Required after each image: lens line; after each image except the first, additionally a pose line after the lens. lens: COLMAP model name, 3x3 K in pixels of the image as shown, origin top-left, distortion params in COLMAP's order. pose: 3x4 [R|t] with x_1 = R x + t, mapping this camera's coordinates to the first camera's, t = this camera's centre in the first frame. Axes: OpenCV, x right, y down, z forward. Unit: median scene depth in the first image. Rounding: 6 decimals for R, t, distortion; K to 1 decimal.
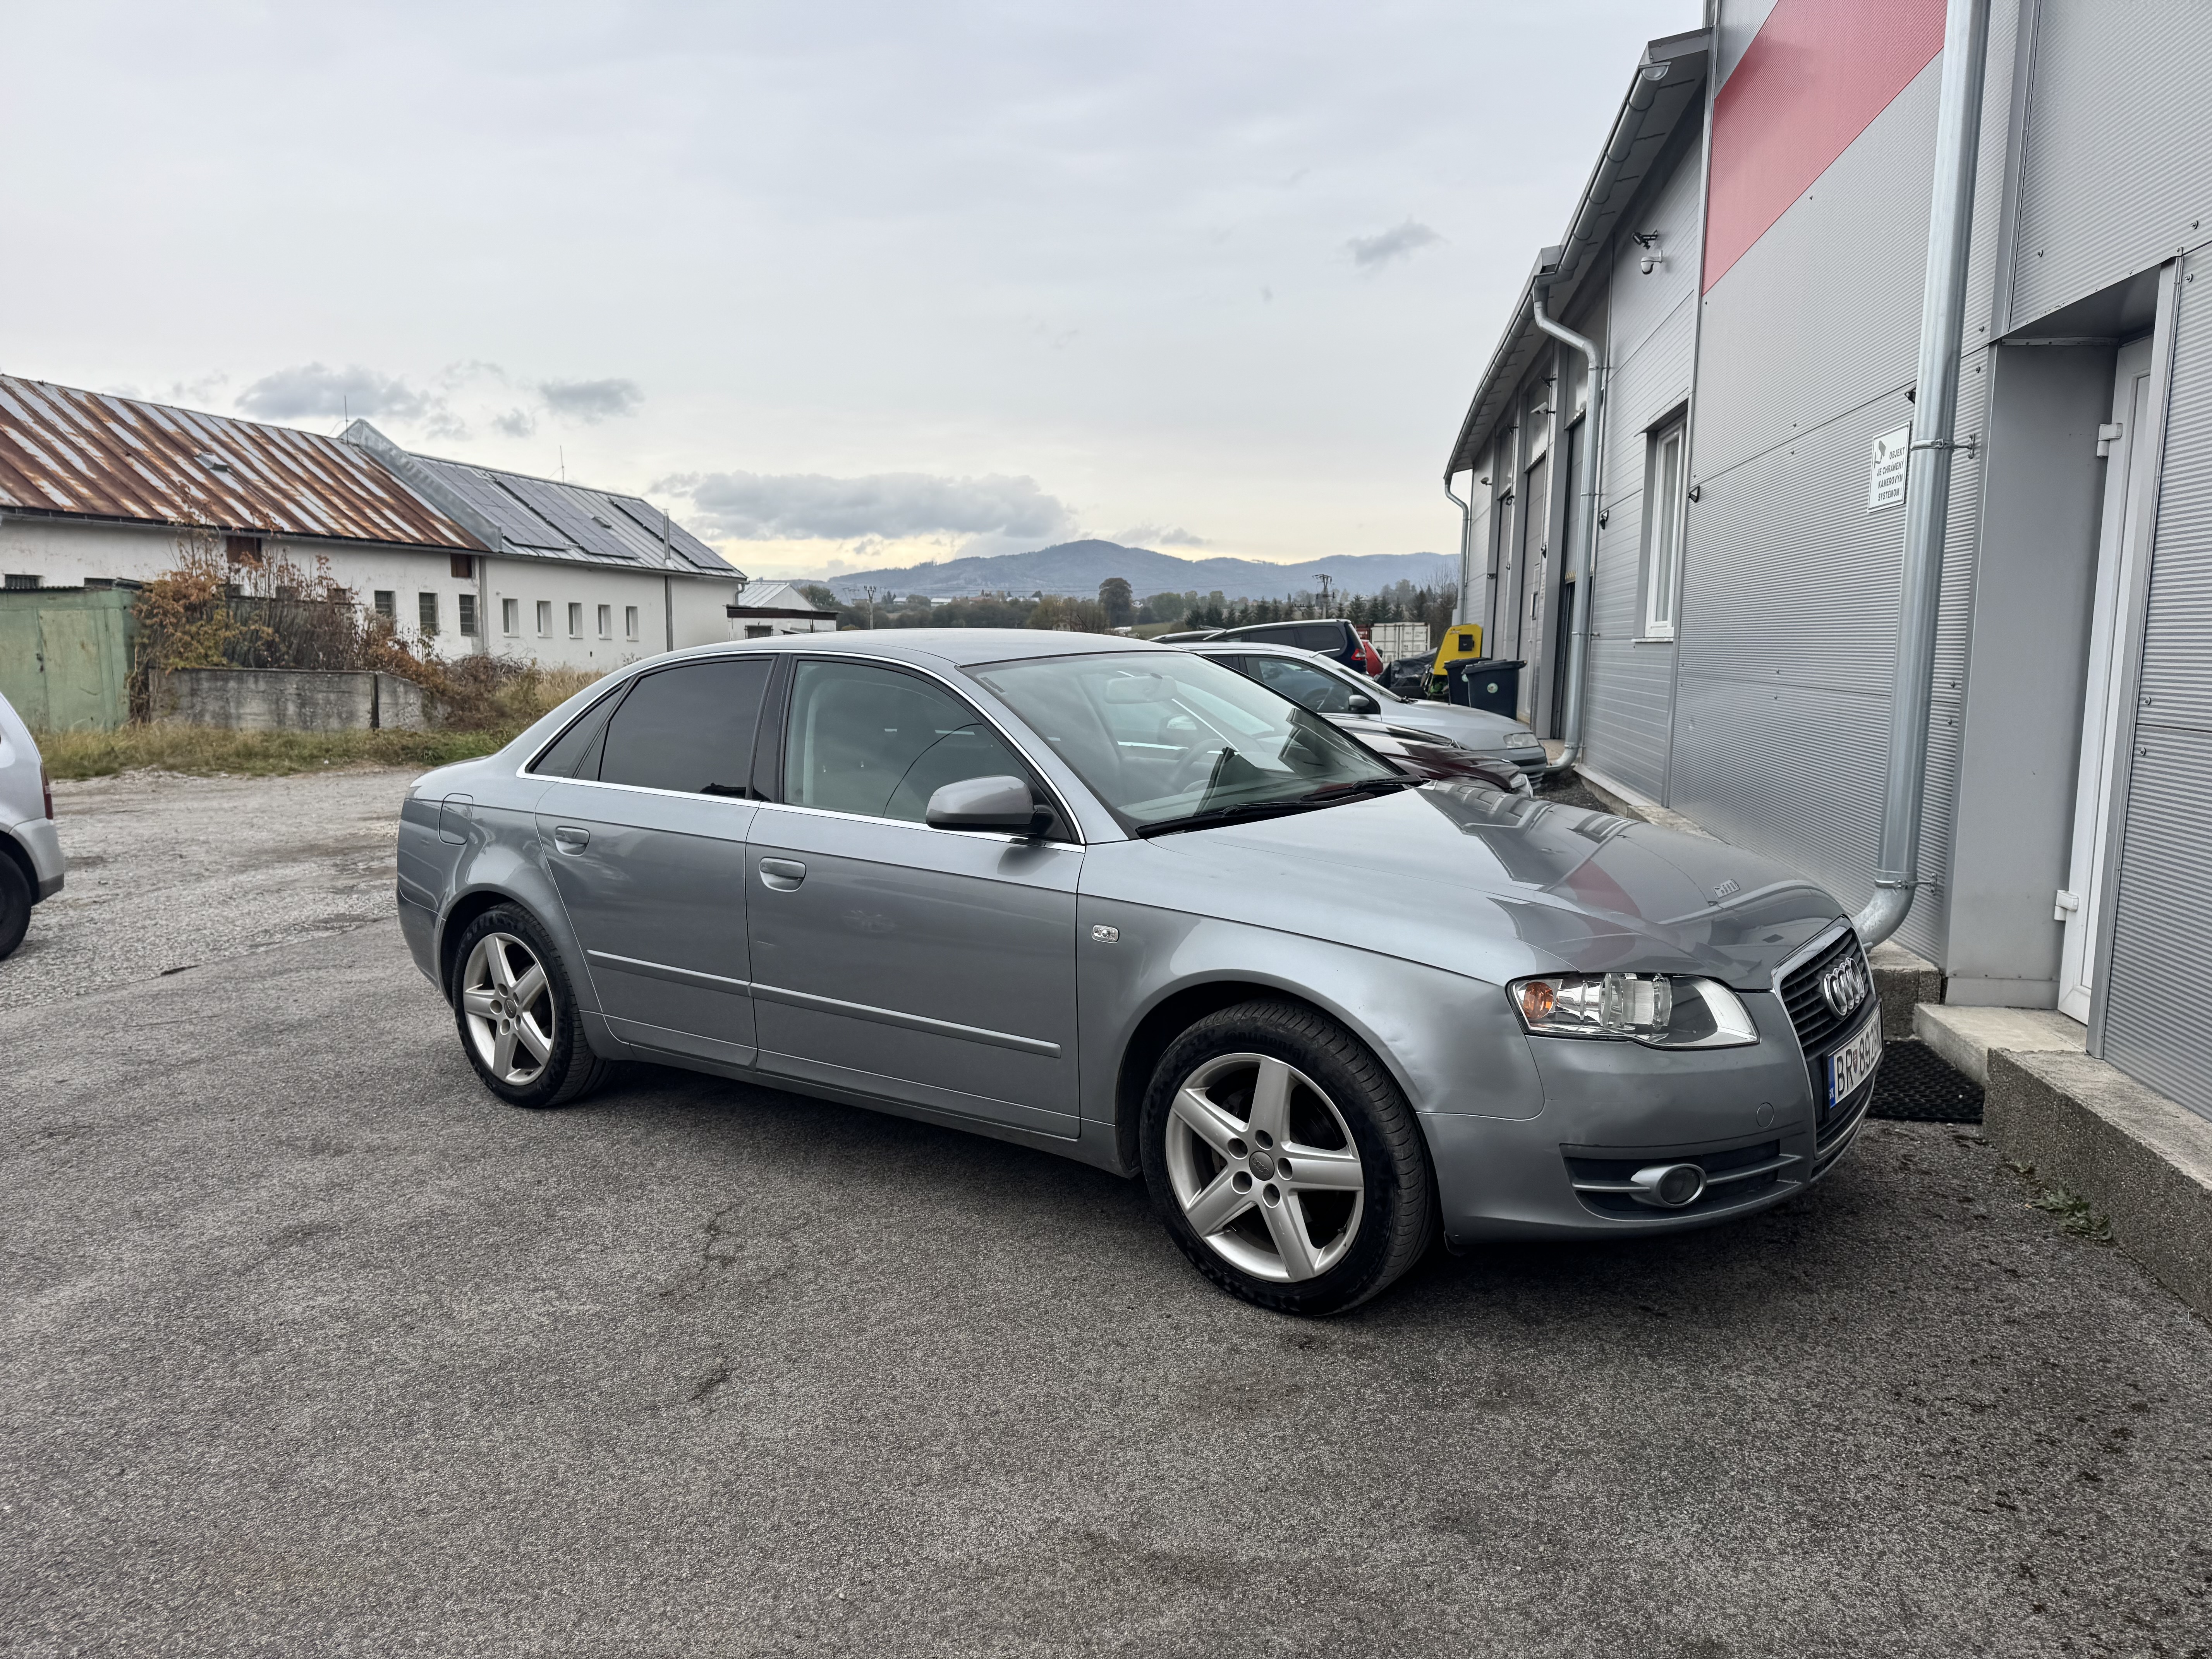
lens RADIAL K [[1587.2, 0, 1106.0], [0, 1587.2, 829.5], [0, 0, 1]] dist [0.010684, -0.002841]
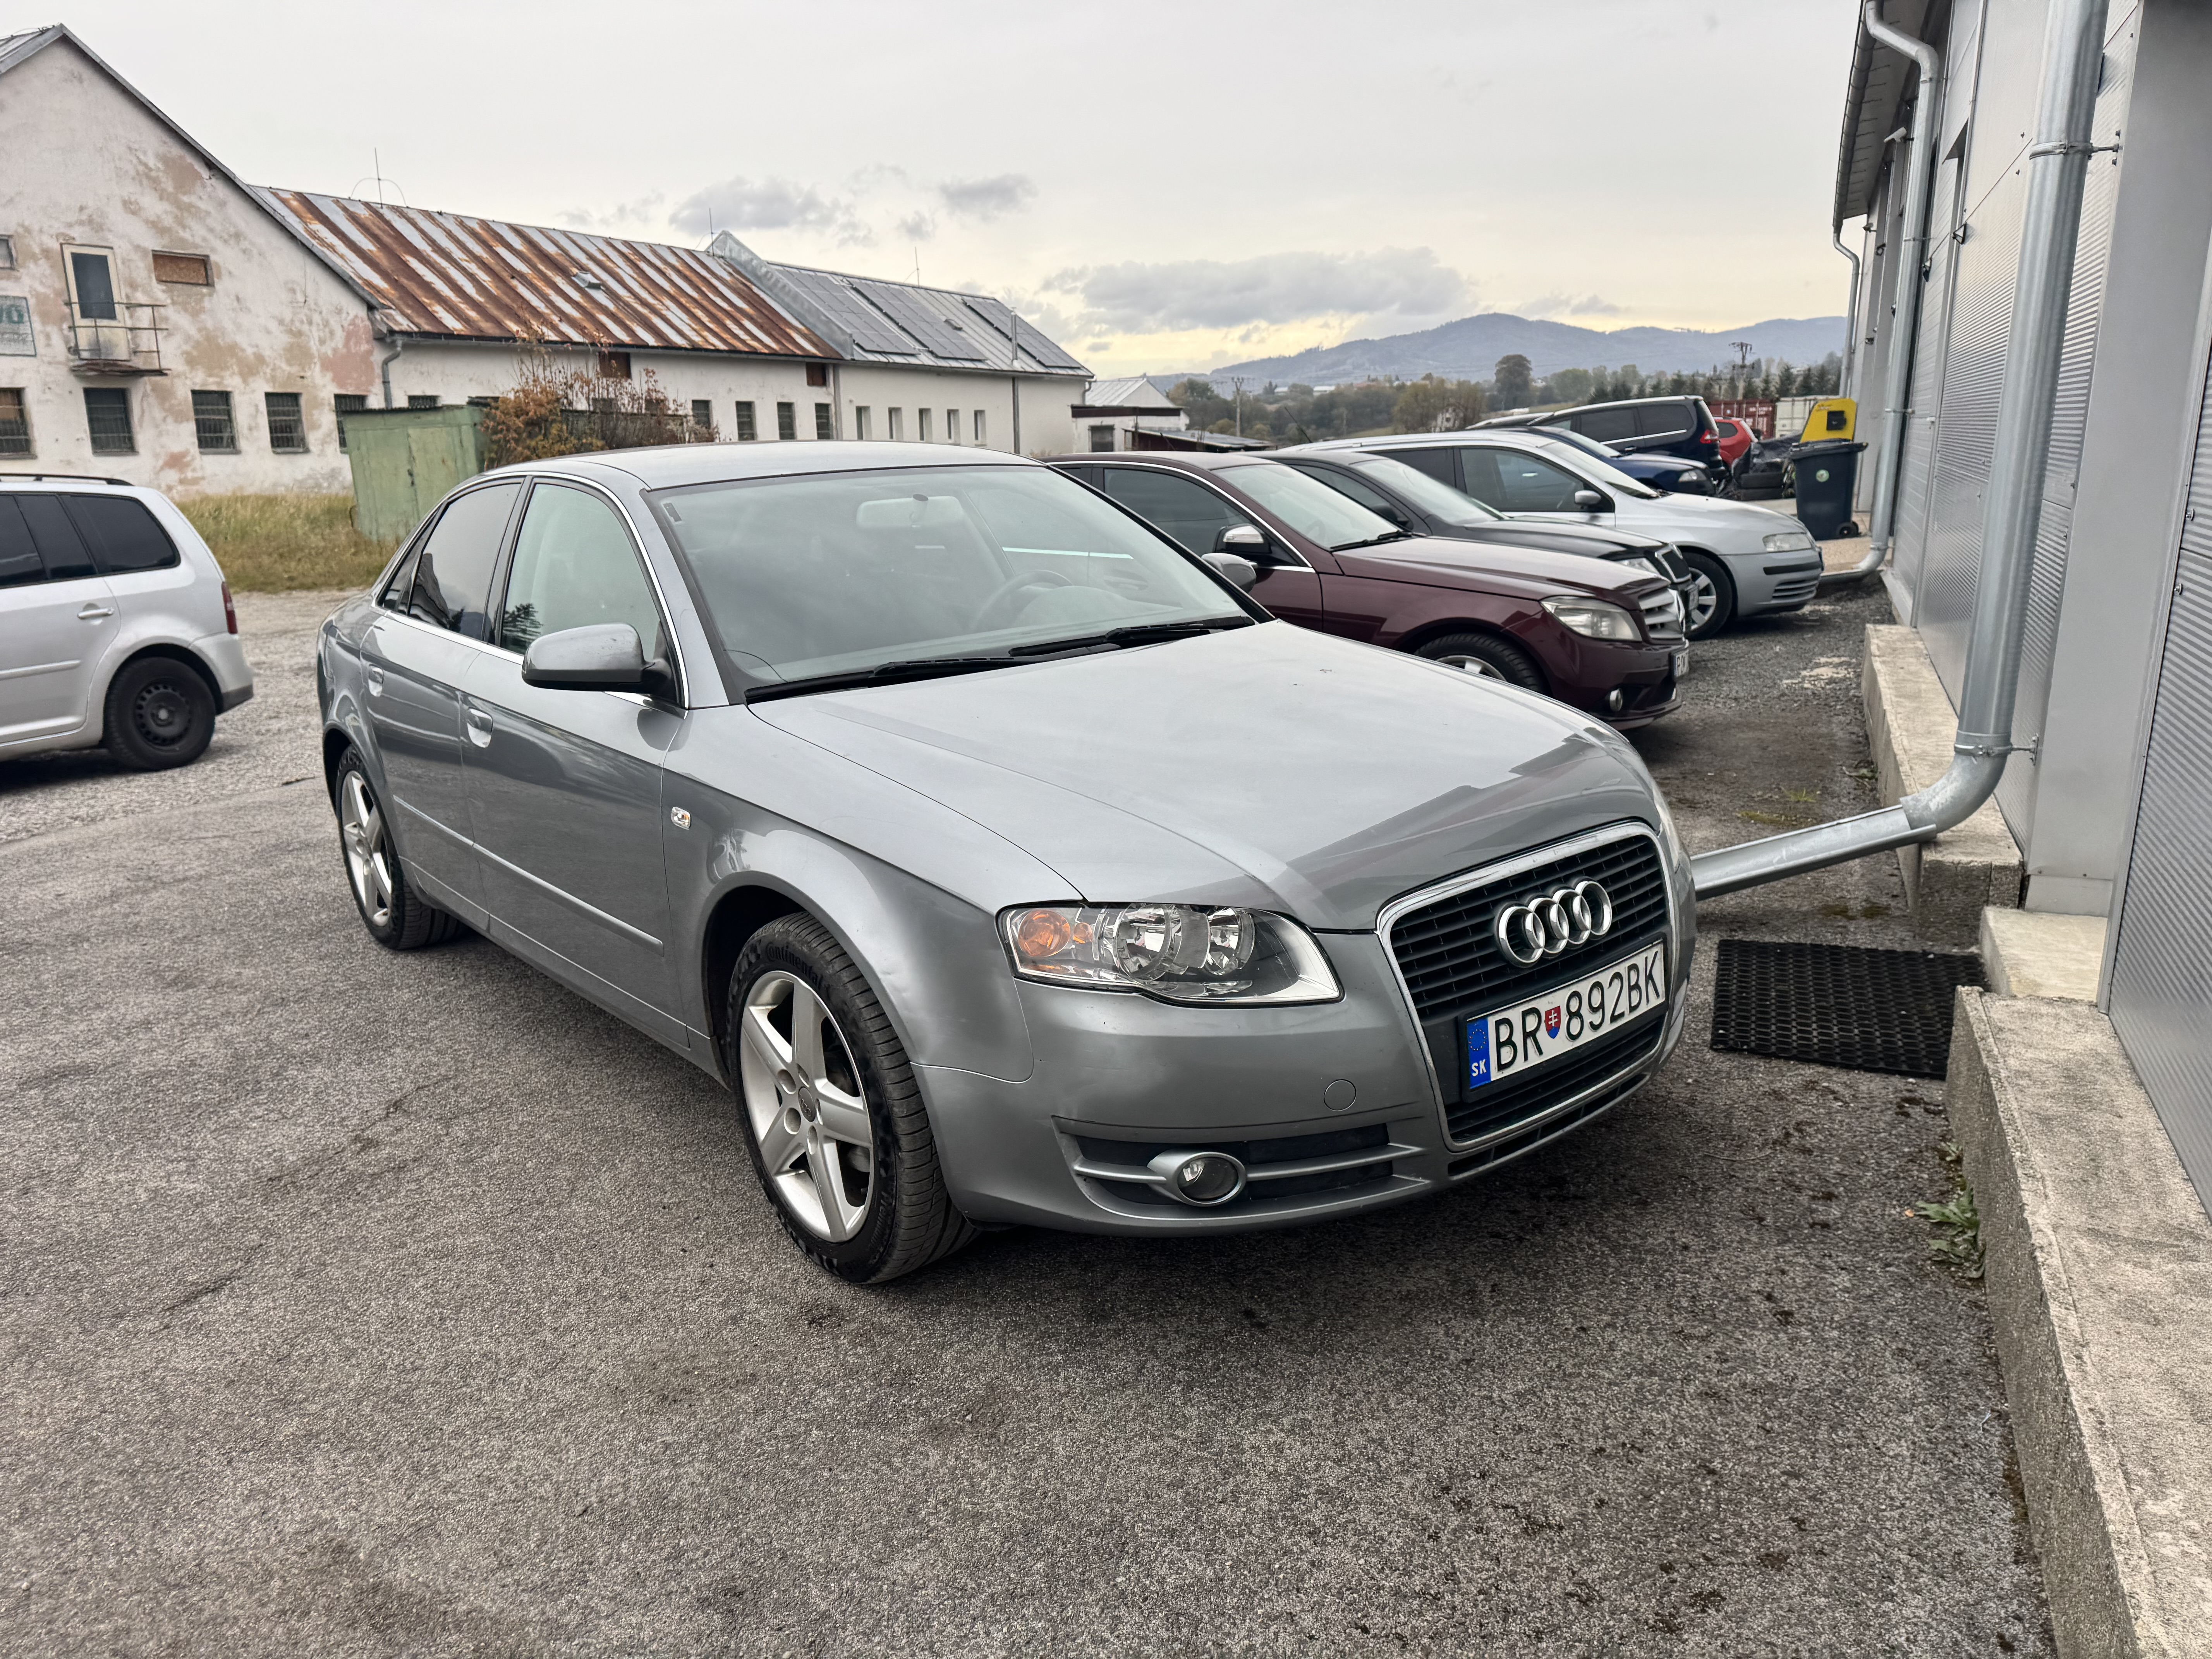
lens RADIAL K [[1586.8, 0, 1096.7], [0, 1586.8, 801.8], [0, 0, 1]] dist [0.038355, -0.029589]
pose [[0.968522, 0.031101, -0.246979, 0.043996], [-0.003956, 0.993962, 0.109652, -0.003759], [0.248898, -0.105224, 0.962797, 0.023769]]
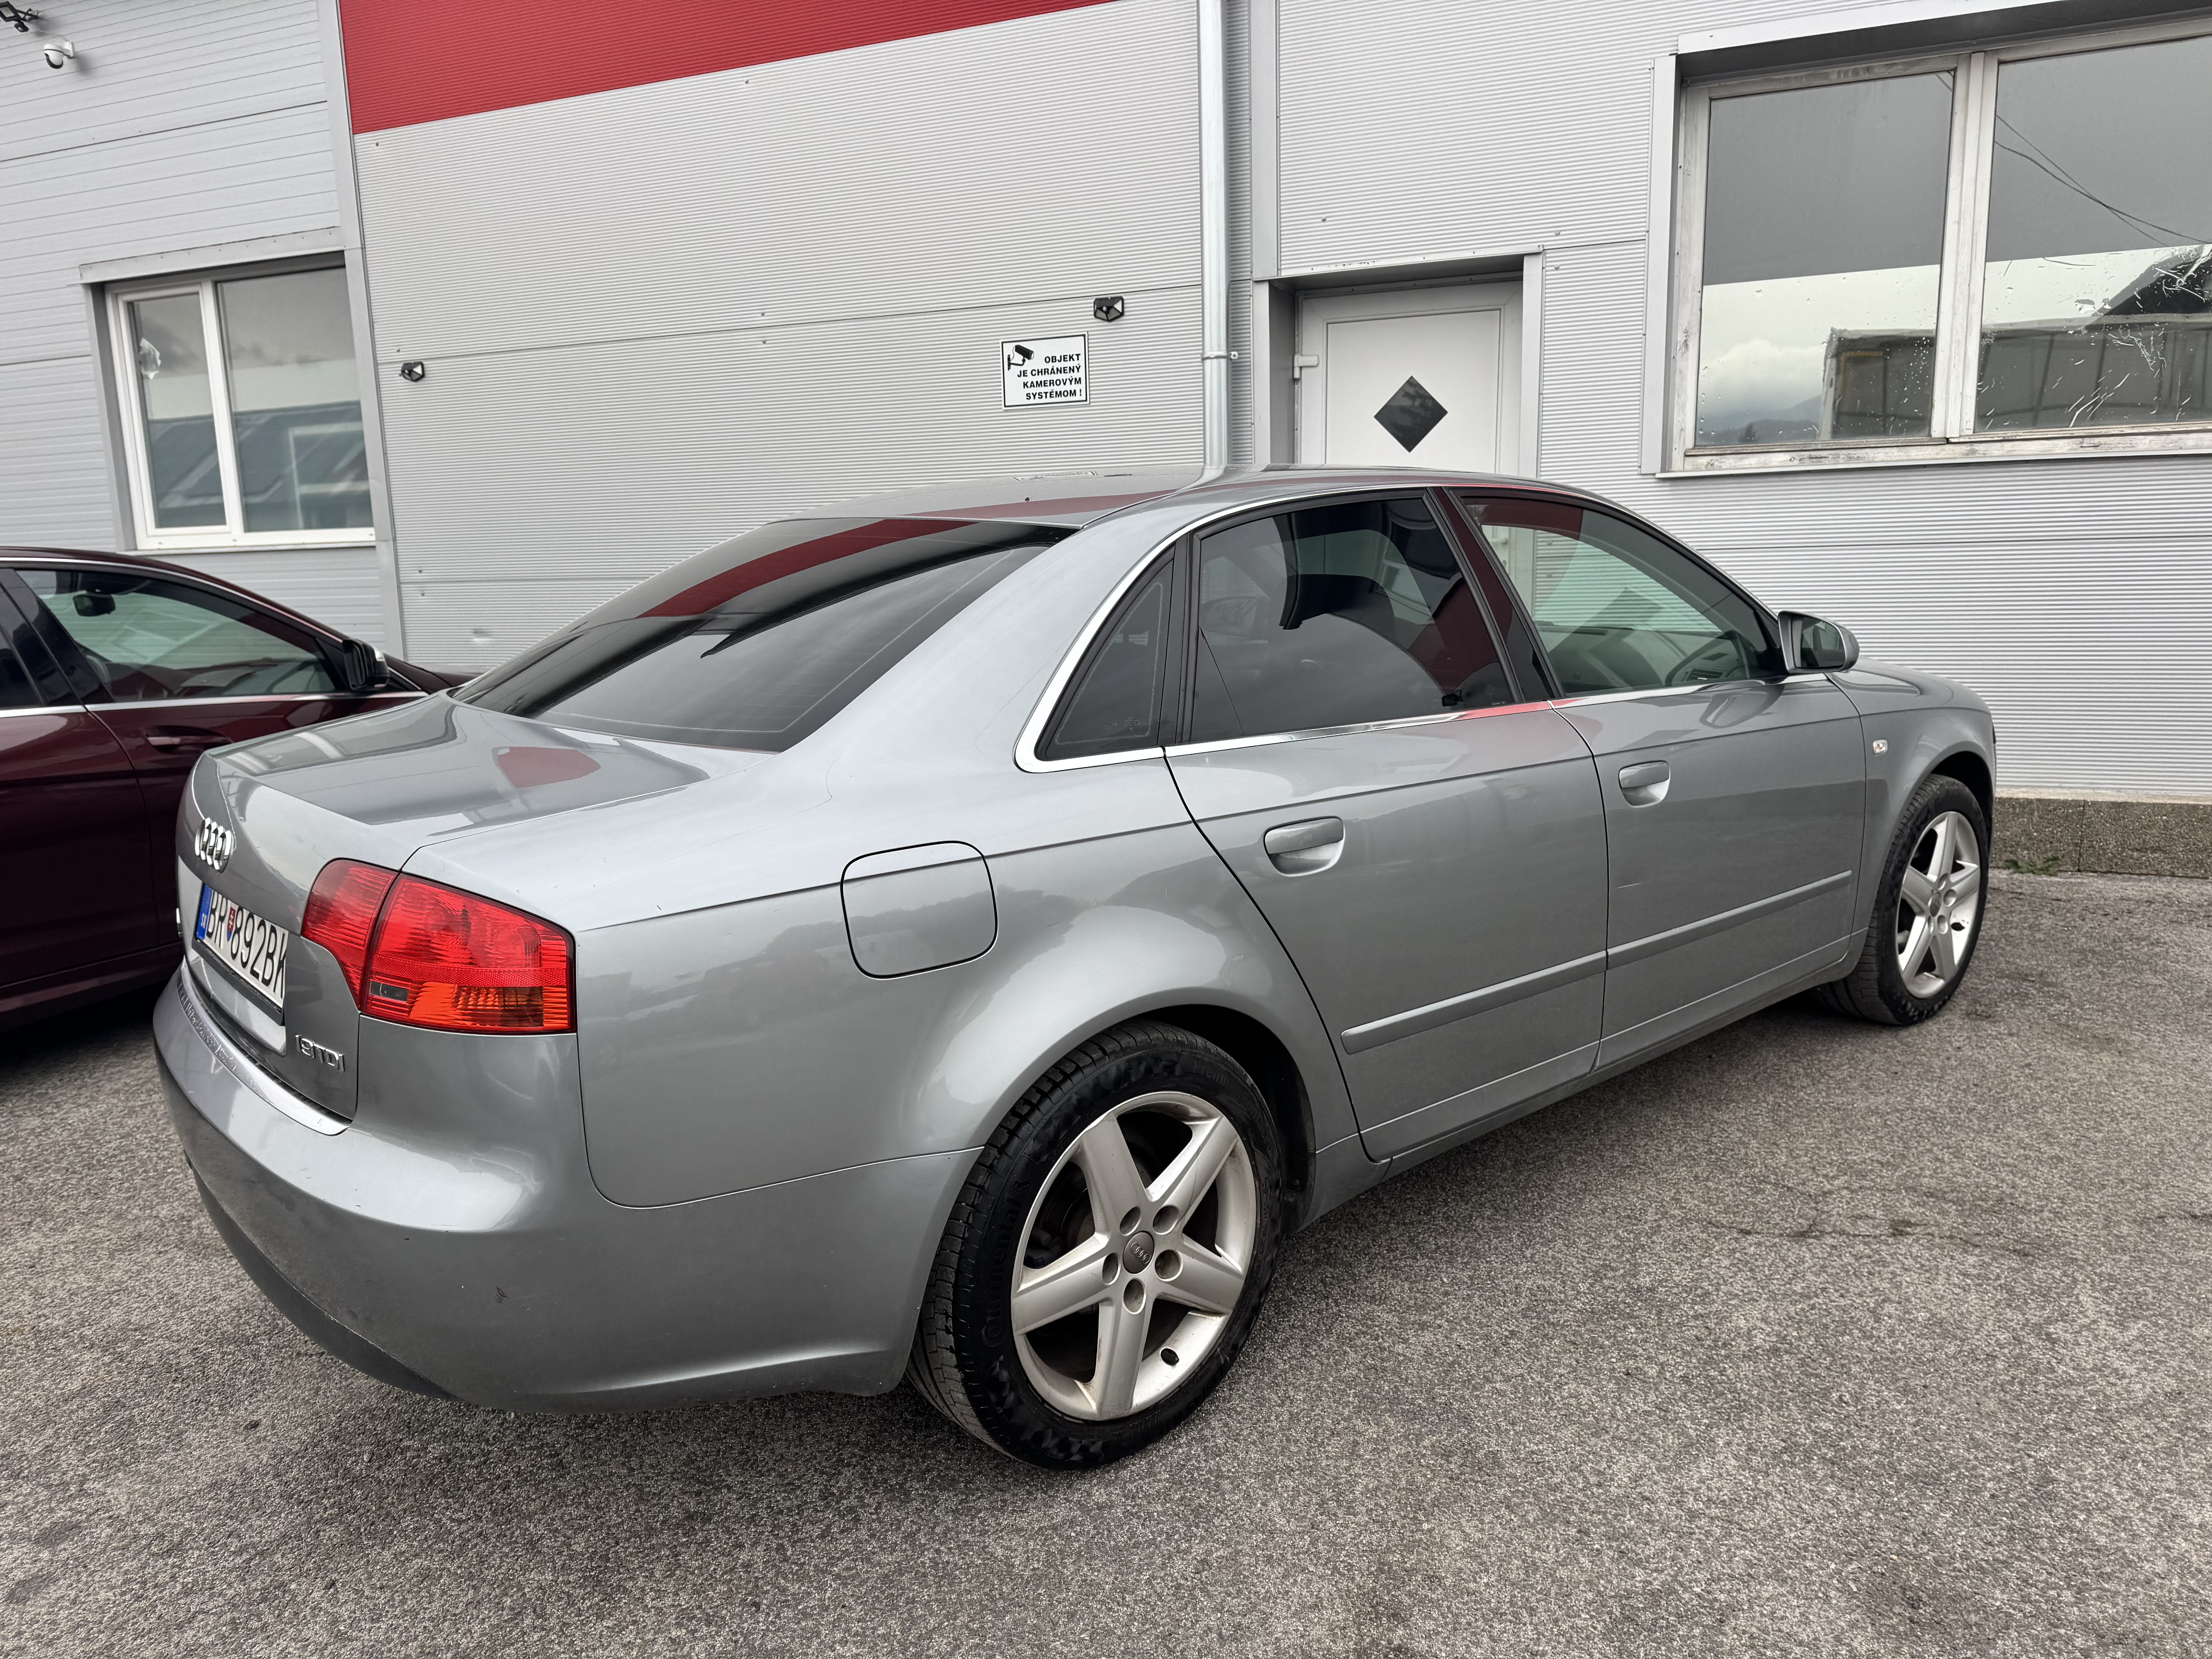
lens RADIAL K [[1574.9, 0, 1106.0], [0, 1574.9, 829.5], [0, 0, 1]] dist [0.005111, -0.003263]
pose [[0.214548, -0.180440, 0.959901, -0.116194], [0.150713, 0.977132, 0.149993, -0.011872], [-0.965015, 0.112489, 0.236836, 0.128458]]
